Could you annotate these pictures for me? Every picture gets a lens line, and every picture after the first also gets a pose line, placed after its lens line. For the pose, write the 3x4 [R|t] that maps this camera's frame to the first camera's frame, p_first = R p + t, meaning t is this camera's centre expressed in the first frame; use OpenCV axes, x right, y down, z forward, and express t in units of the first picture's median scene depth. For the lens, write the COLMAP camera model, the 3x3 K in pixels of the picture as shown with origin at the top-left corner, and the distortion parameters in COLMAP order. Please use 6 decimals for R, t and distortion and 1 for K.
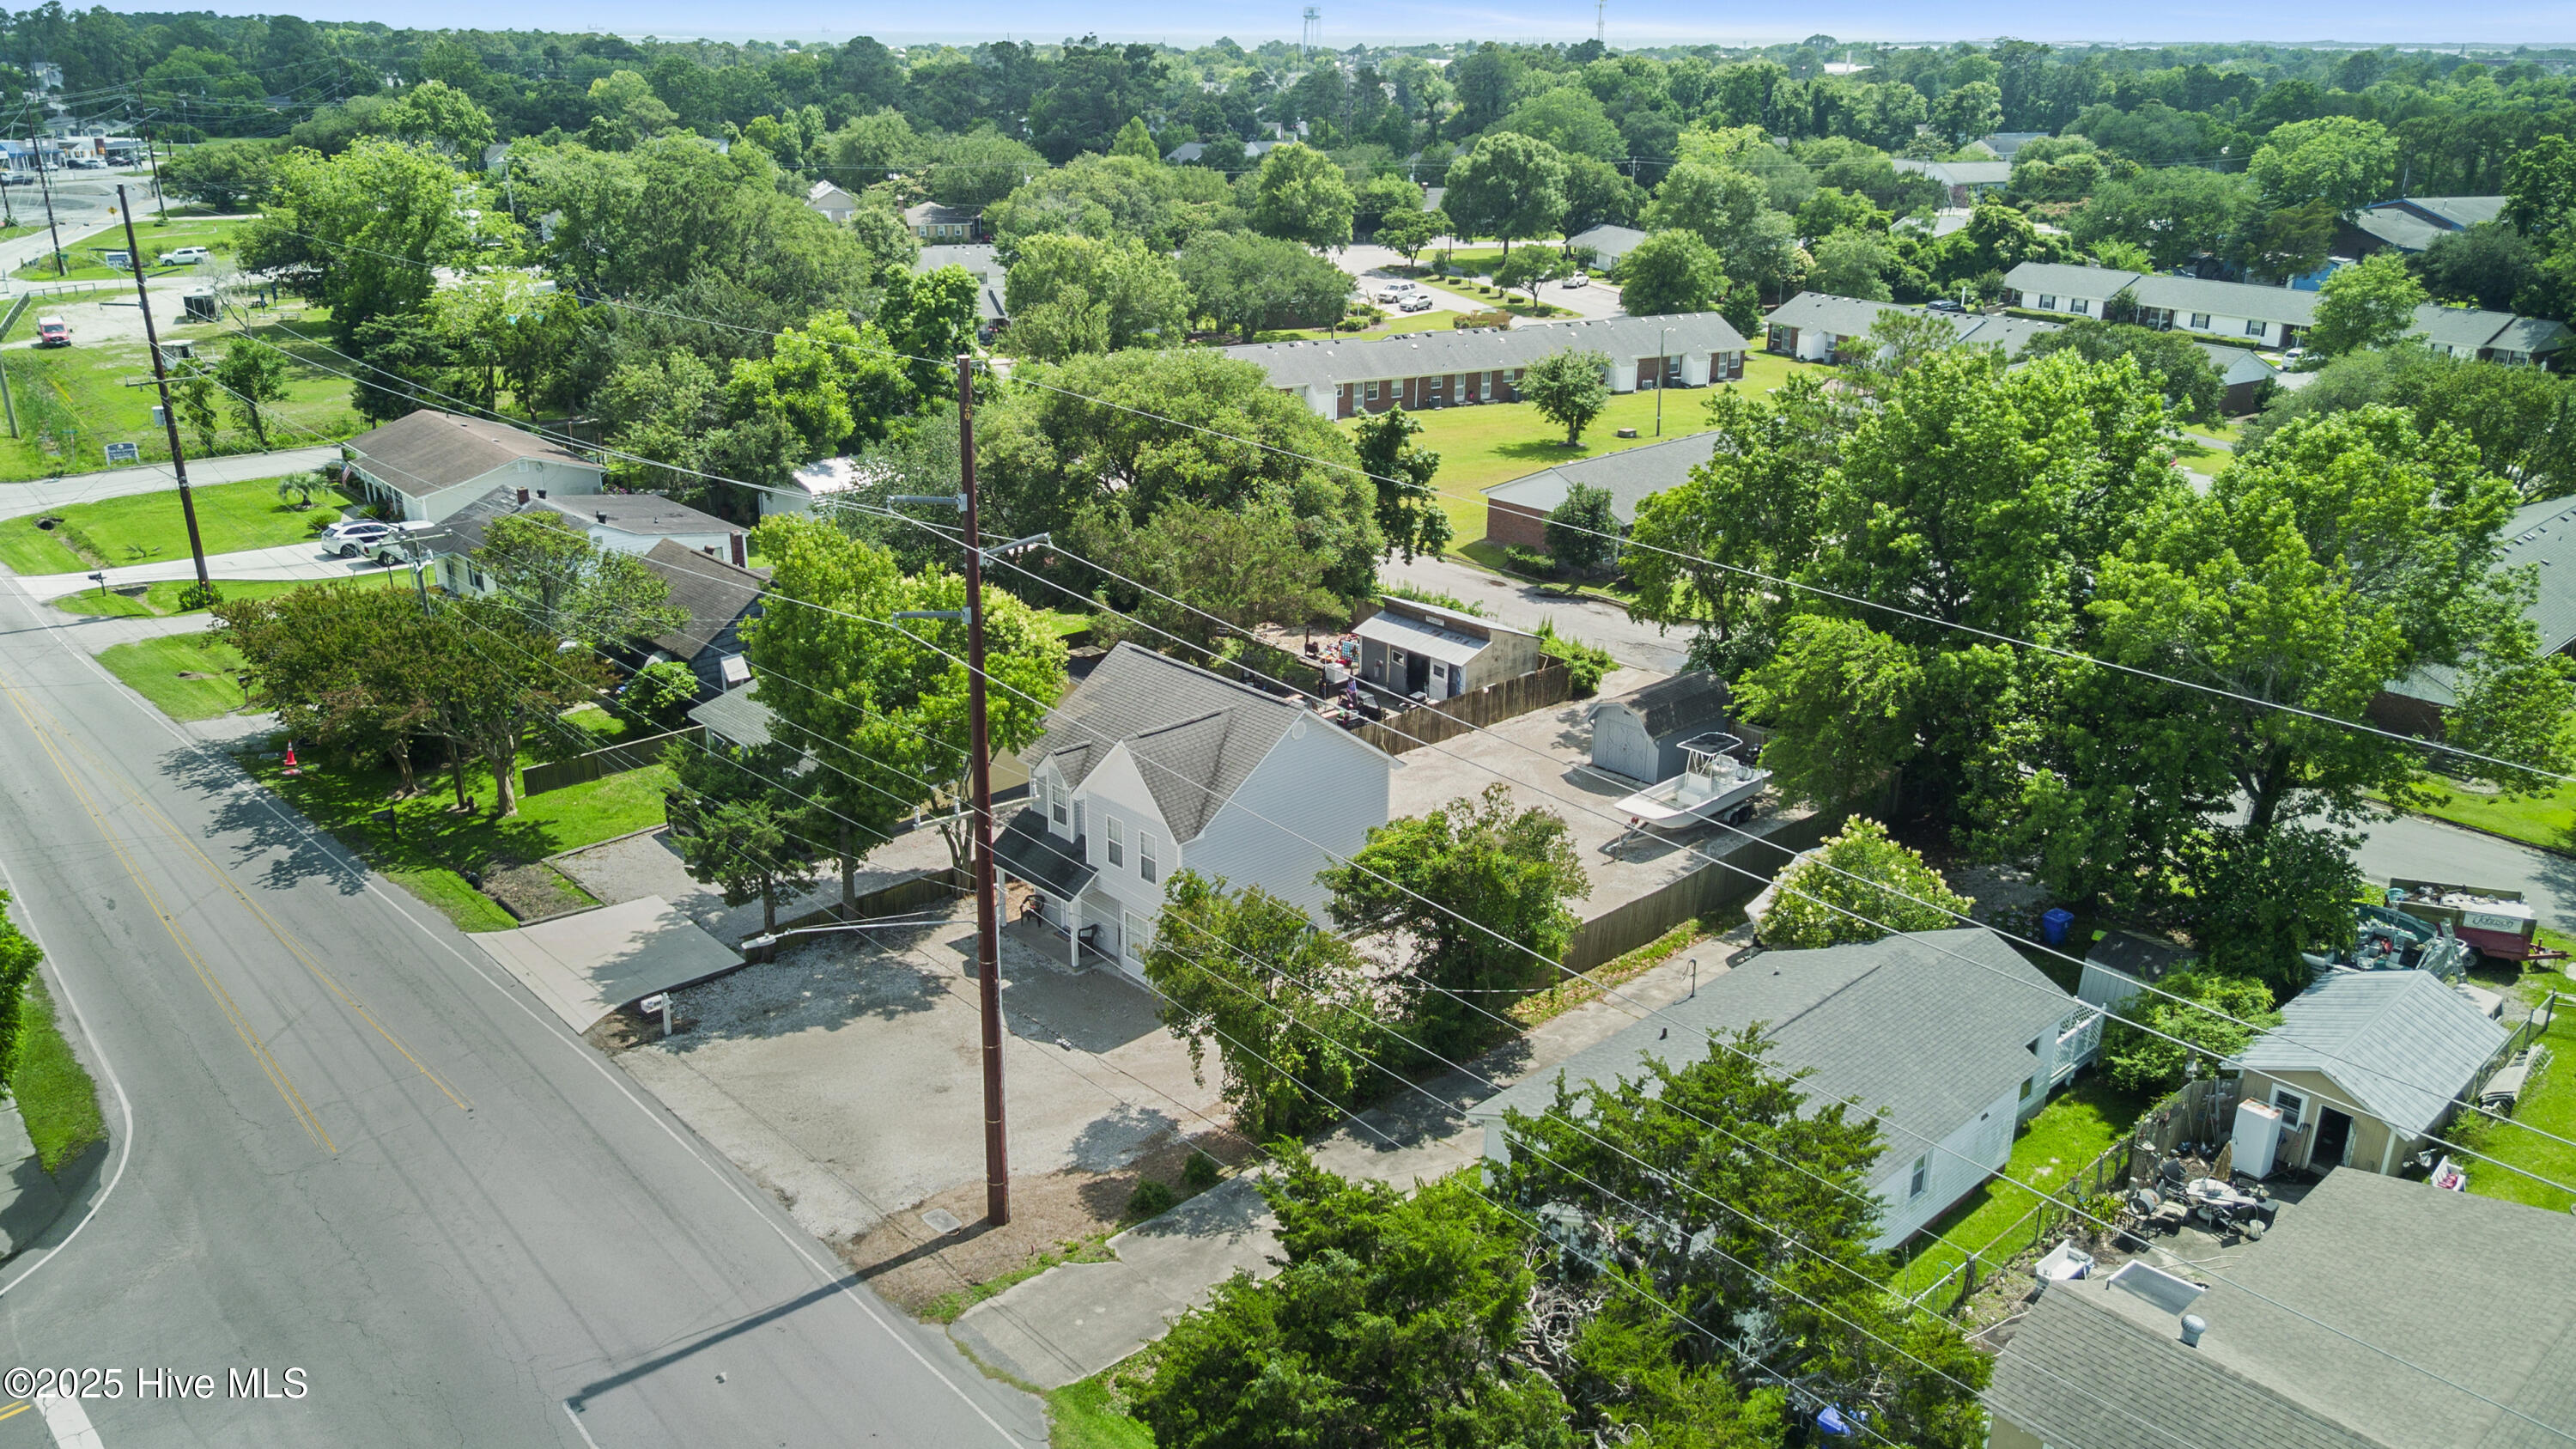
lens RADIAL K [[1820.7, 0, 1290.5], [0, 1820.7, 805.7], [0, 0, 1]] dist [0.041219, -0.038719]
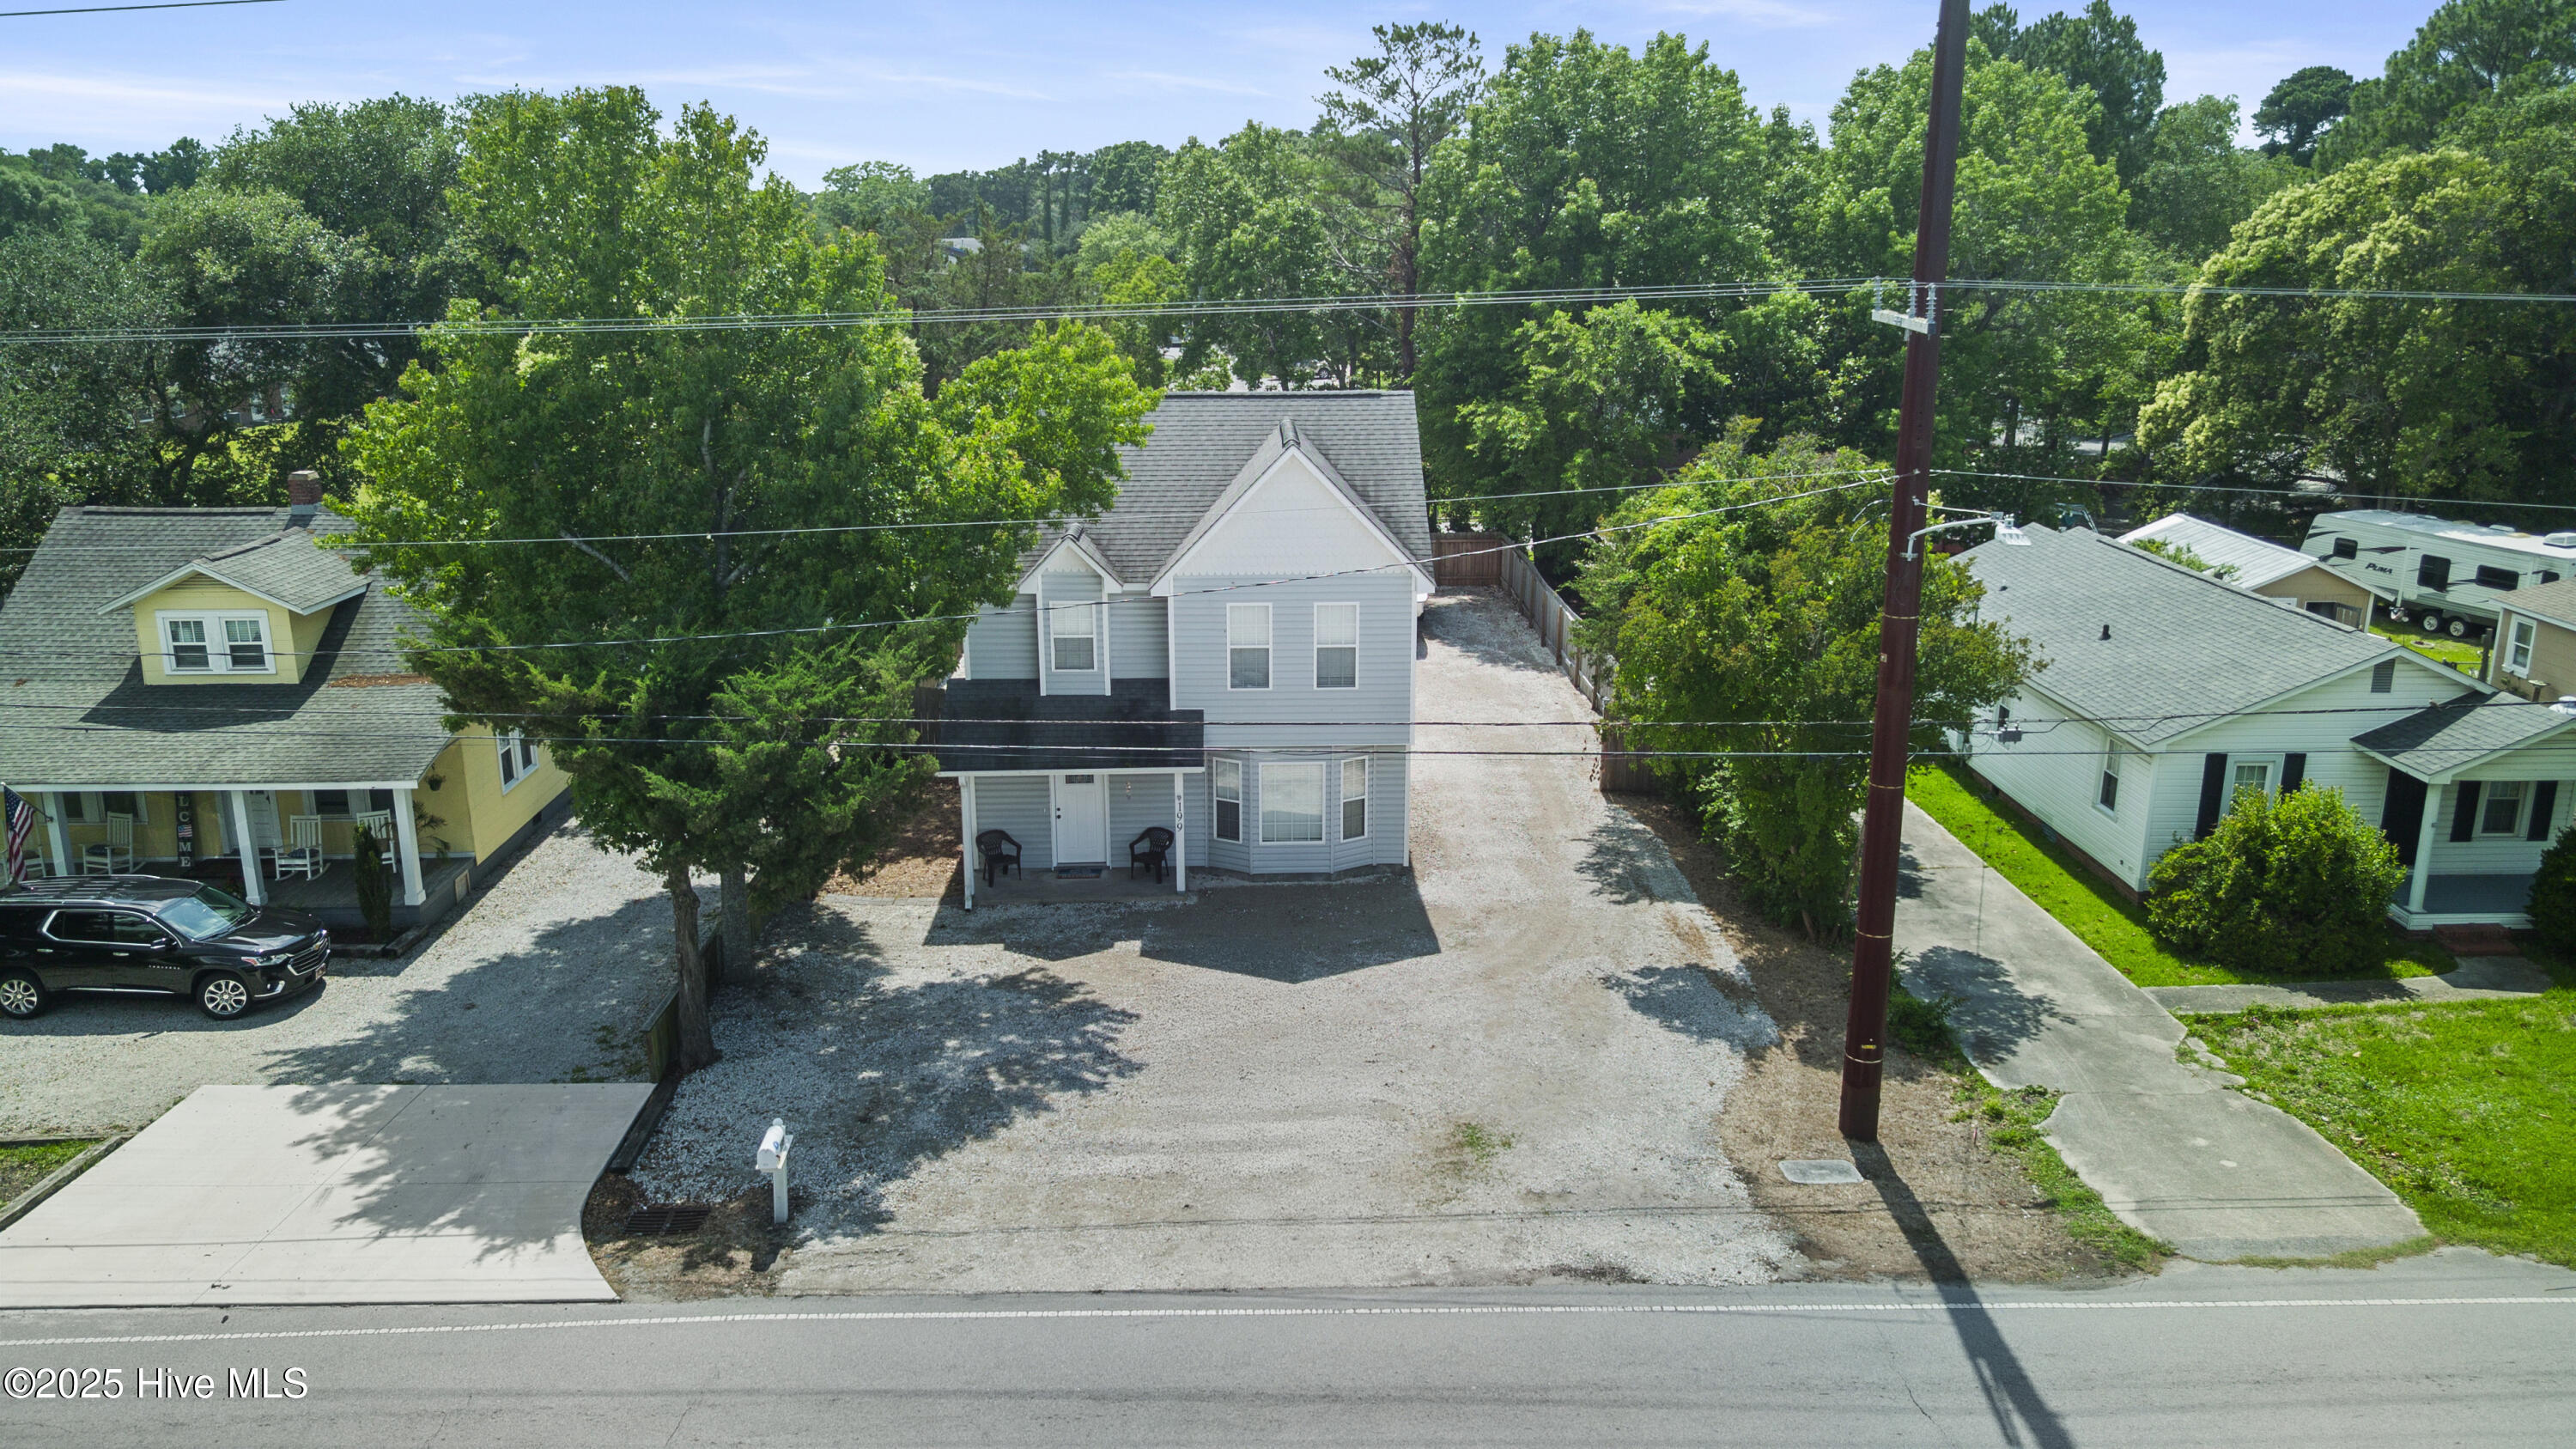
lens RADIAL K [[1811.1, 0, 1288.3], [0, 1811.1, 847.9], [0, 0, 1]] dist [0.014570, 0.007244]
pose [[0.656745, -0.248561, 0.711971, -0.542825], [0.285480, 0.955799, 0.070350, 0.045096], [-0.697988, 0.157051, 0.698676, 0.603799]]
